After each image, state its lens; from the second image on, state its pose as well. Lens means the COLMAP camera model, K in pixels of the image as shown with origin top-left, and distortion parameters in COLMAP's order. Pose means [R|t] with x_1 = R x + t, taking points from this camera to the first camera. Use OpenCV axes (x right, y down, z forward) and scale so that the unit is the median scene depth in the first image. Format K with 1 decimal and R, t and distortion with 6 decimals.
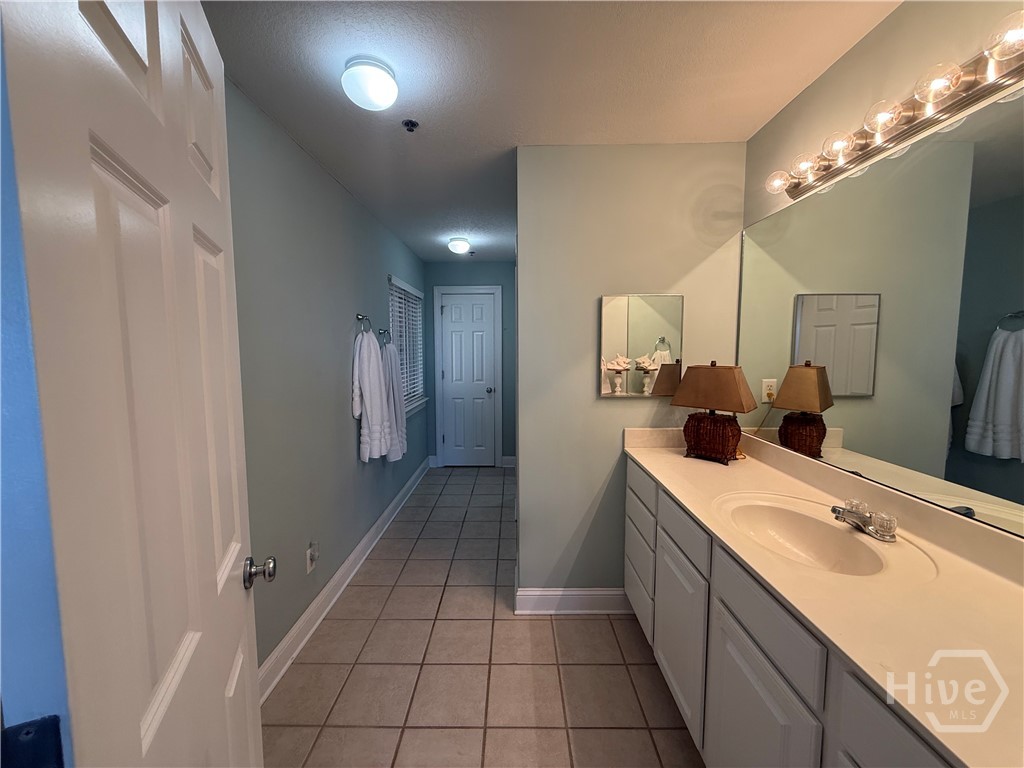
lens RADIAL K [[408.0, 0, 508.1], [0, 408.0, 382.6], [0, 0, 1]] dist [-0.000273, 0.000531]
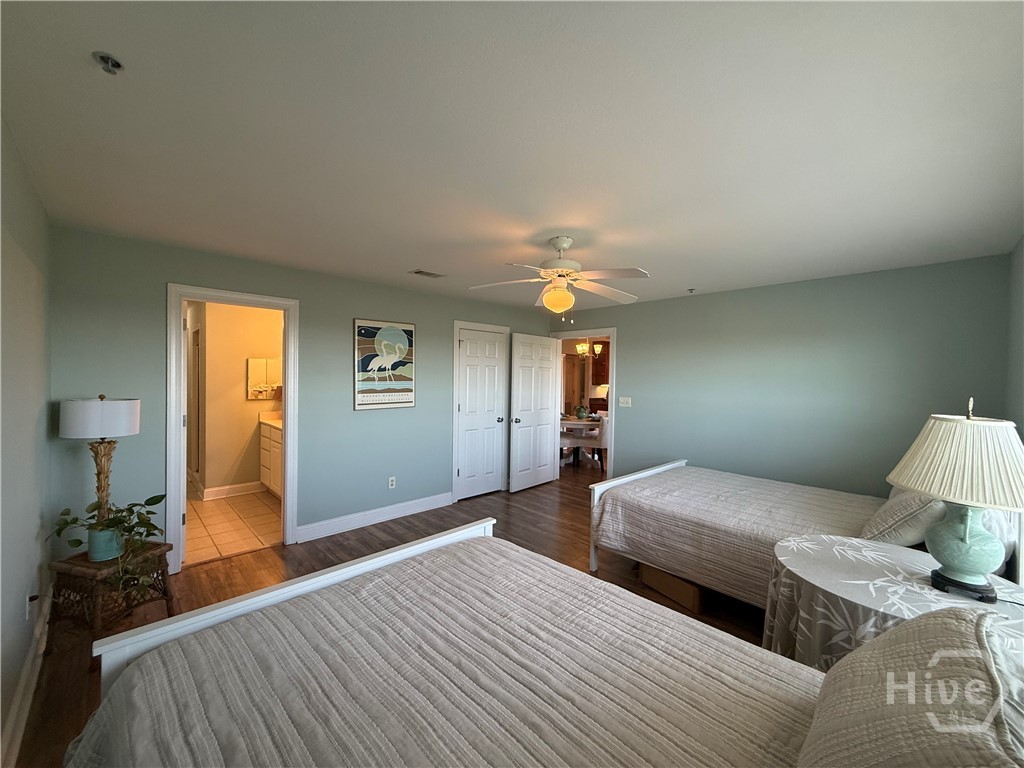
lens RADIAL K [[408.0, 0, 508.1], [0, 408.0, 382.6], [0, 0, 1]] dist [-0.000273, 0.000531]
pose [[0.693899, 0.005301, 0.720052, -0.452414], [0.039649, 0.998175, -0.045557, 0.108648], [-0.718980, 0.060162, 0.692423, -1.815685]]
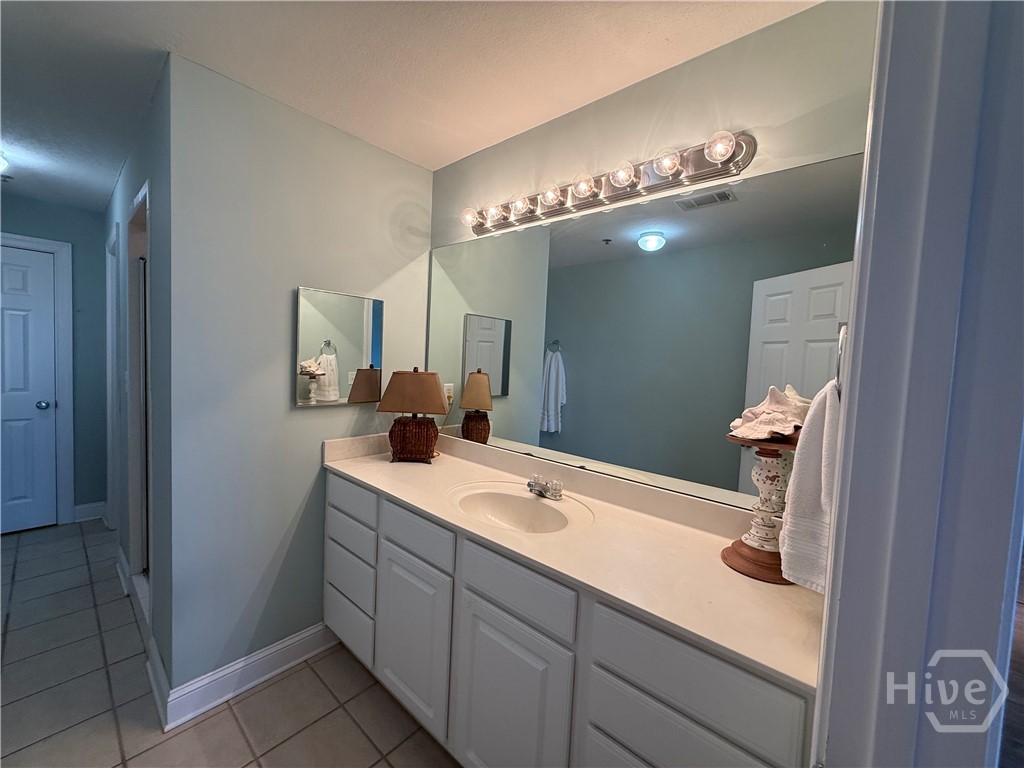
lens RADIAL K [[408.0, 0, 508.1], [0, 408.0, 382.6], [0, 0, 1]] dist [-0.000273, 0.000531]
pose [[0.652126, -0.008352, 0.758065, -0.129150], [0.016560, 0.999858, -0.003229, -0.005090], [-0.757930, 0.014659, 0.652171, 0.117455]]
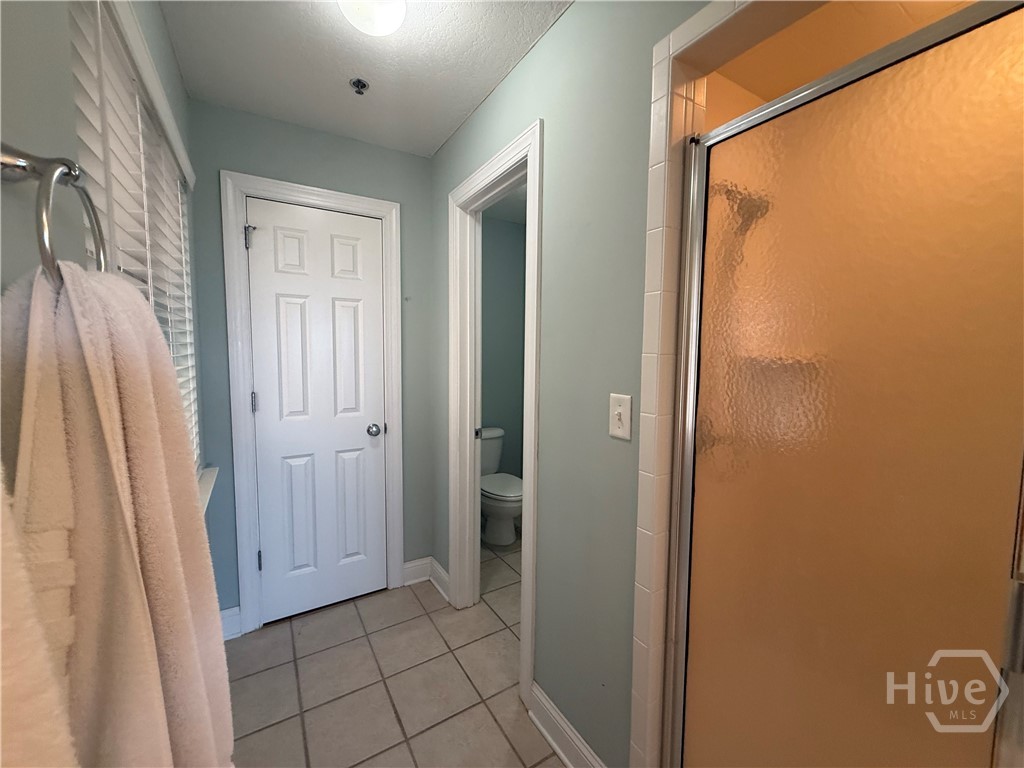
lens RADIAL K [[408.0, 0, 508.1], [0, 408.0, 382.6], [0, 0, 1]] dist [-0.000273, 0.000531]
pose [[0.845615, -0.032273, 0.532817, -0.372322], [0.034017, 0.999400, 0.006546, -0.074650], [-0.532709, 0.012589, 0.846205, 1.227762]]
